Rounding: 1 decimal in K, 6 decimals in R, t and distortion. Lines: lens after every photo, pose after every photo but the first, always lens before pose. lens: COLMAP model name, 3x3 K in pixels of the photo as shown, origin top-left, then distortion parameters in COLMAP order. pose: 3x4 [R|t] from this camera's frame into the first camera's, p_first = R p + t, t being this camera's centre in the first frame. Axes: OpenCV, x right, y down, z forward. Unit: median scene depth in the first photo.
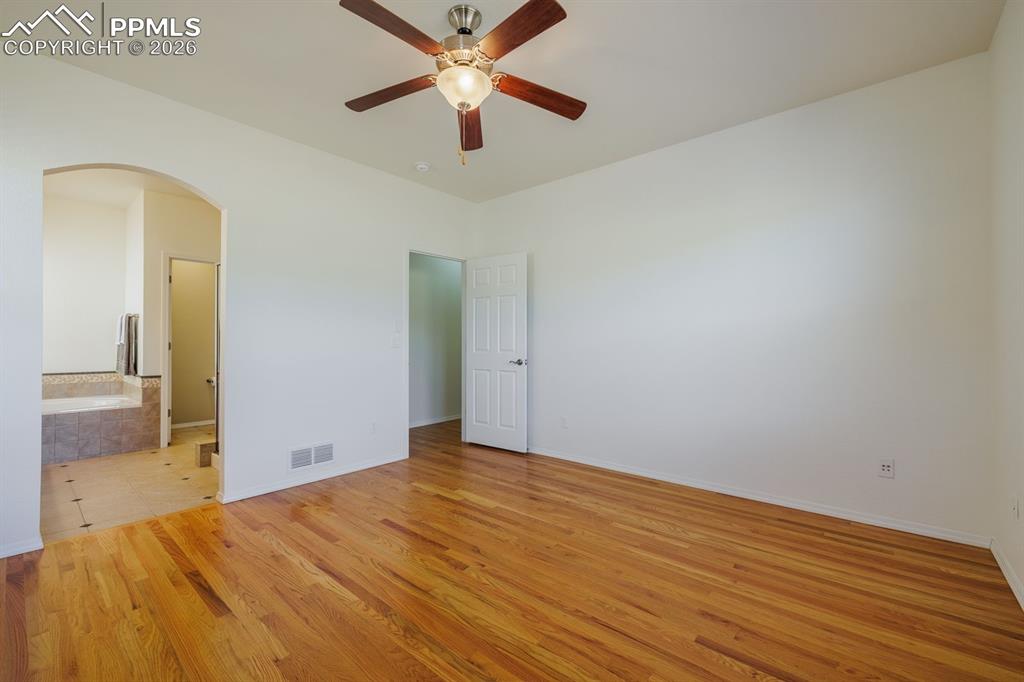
lens RADIAL K [[429.1, 0, 512.2], [0, 429.1, 342.2], [0, 0, 1]] dist [0.001236, 0.000800]
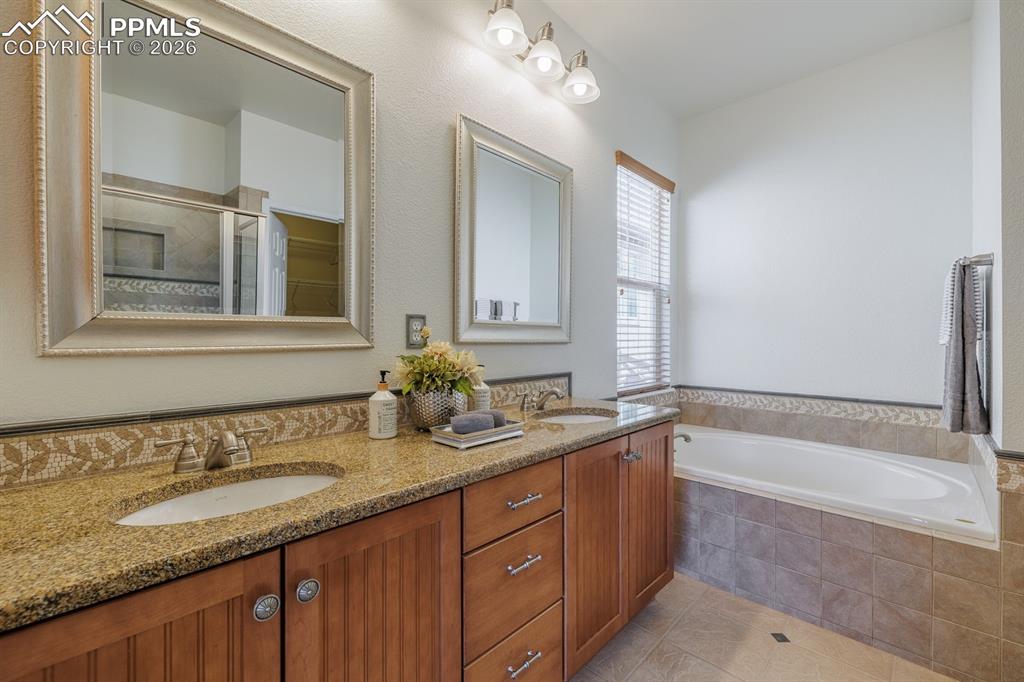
lens RADIAL K [[429.1, 0, 513.2], [0, 429.1, 339.3], [0, 0, 1]] dist [0.001236, 0.000800]
pose [[-0.055922, 0.003443, -0.998429, -0.524572], [0.002602, 0.999991, 0.003302, -0.001701], [0.998432, -0.002414, -0.055930, 0.655782]]
